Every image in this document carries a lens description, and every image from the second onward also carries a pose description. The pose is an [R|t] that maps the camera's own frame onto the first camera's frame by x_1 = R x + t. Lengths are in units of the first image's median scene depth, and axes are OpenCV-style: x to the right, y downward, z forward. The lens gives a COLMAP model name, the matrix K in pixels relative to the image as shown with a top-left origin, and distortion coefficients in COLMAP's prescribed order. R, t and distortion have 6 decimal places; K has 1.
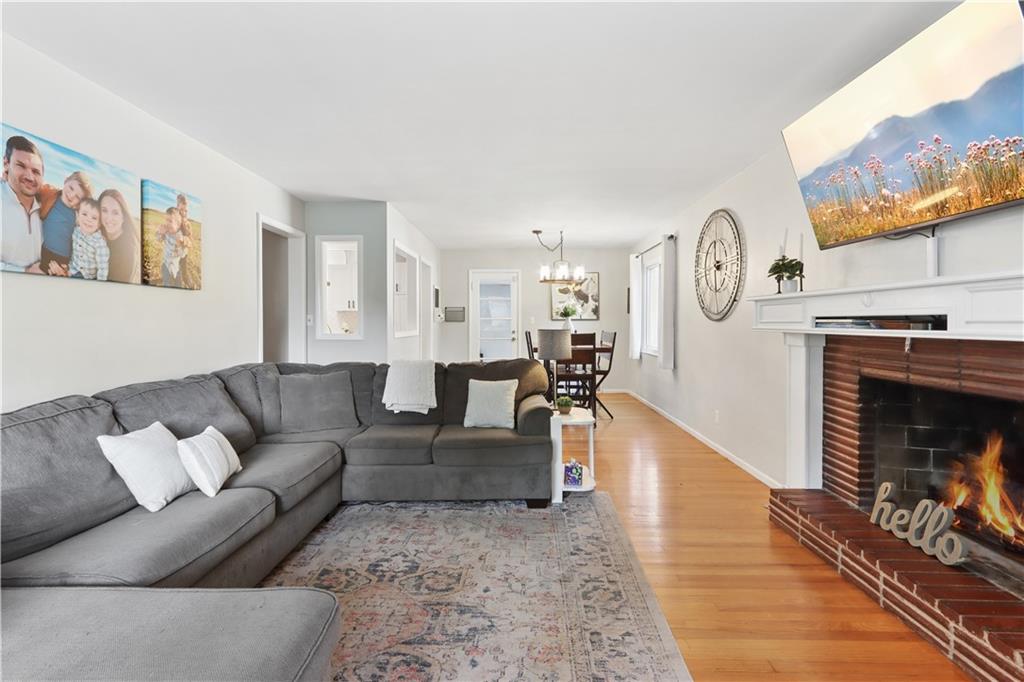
lens RADIAL K [[482.5, 0, 508.0], [0, 482.5, 327.4], [0, 0, 1]] dist [-0.003778, 0.004418]
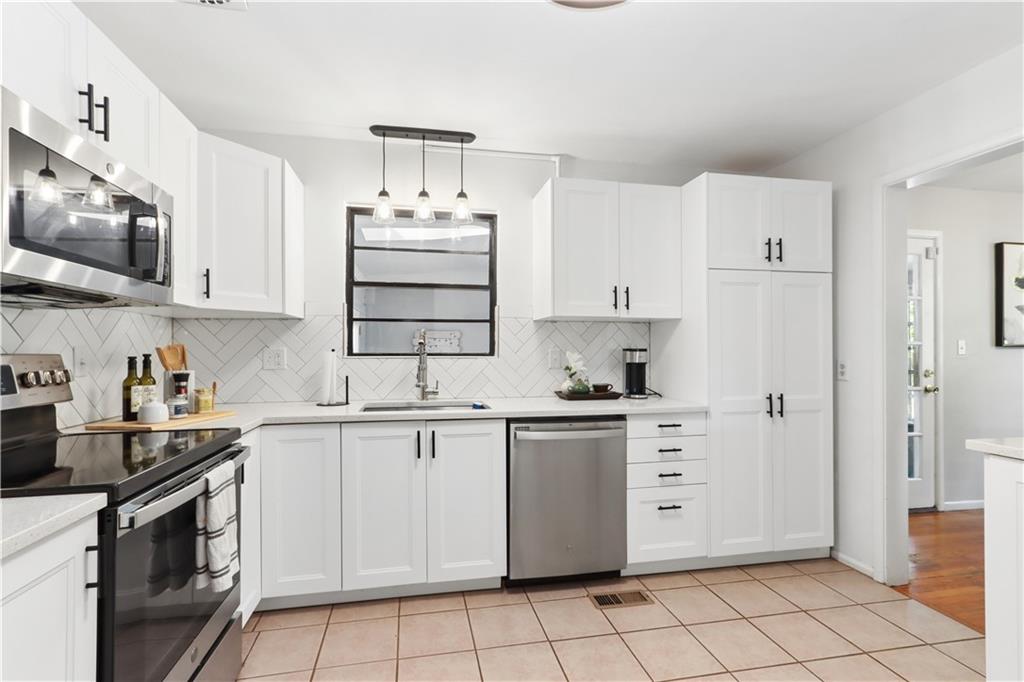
lens RADIAL K [[482.5, 0, 510.2], [0, 482.5, 348.0], [0, 0, 1]] dist [-0.003778, 0.004418]
pose [[0.975884, 0.002360, 0.218278, -1.292242], [0.002047, 0.999799, -0.019958, -0.016778], [-0.218281, 0.019924, 0.975683, 1.868687]]
